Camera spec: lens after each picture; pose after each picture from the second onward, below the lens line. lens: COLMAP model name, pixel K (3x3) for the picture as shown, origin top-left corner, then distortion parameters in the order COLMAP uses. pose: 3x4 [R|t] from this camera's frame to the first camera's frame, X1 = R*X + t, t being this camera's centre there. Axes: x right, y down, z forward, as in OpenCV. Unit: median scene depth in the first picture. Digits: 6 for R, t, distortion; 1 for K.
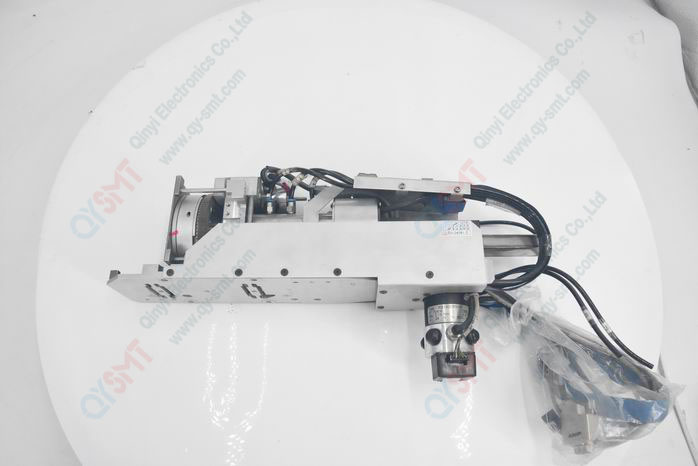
lens RADIAL K [[496.9, 0, 349.0], [0, 496.9, 233.0], [0, 0, 1]] dist [-0.124687, 0.006896]
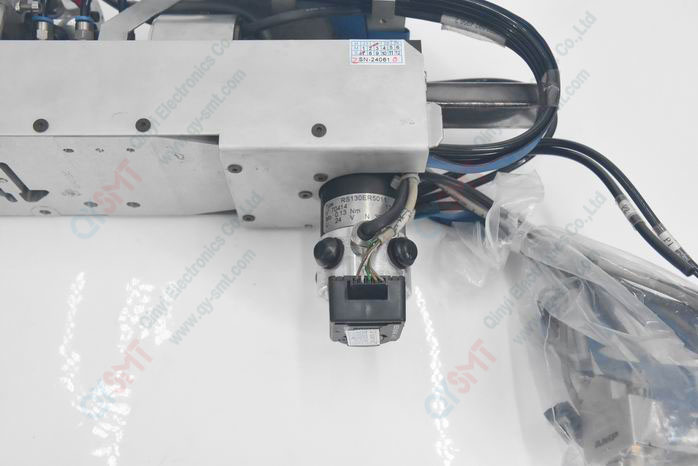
lens RADIAL K [[731.4, 0, 349.0], [0, 731.4, 233.0], [0, 0, 1]] dist [-0.002447, -0.014716]
pose [[0.999214, 0.000623, 0.039624, 0.157524], [-0.000397, 0.999984, -0.005719, 0.190083], [-0.039627, 0.005699, 0.999198, 0.214842]]
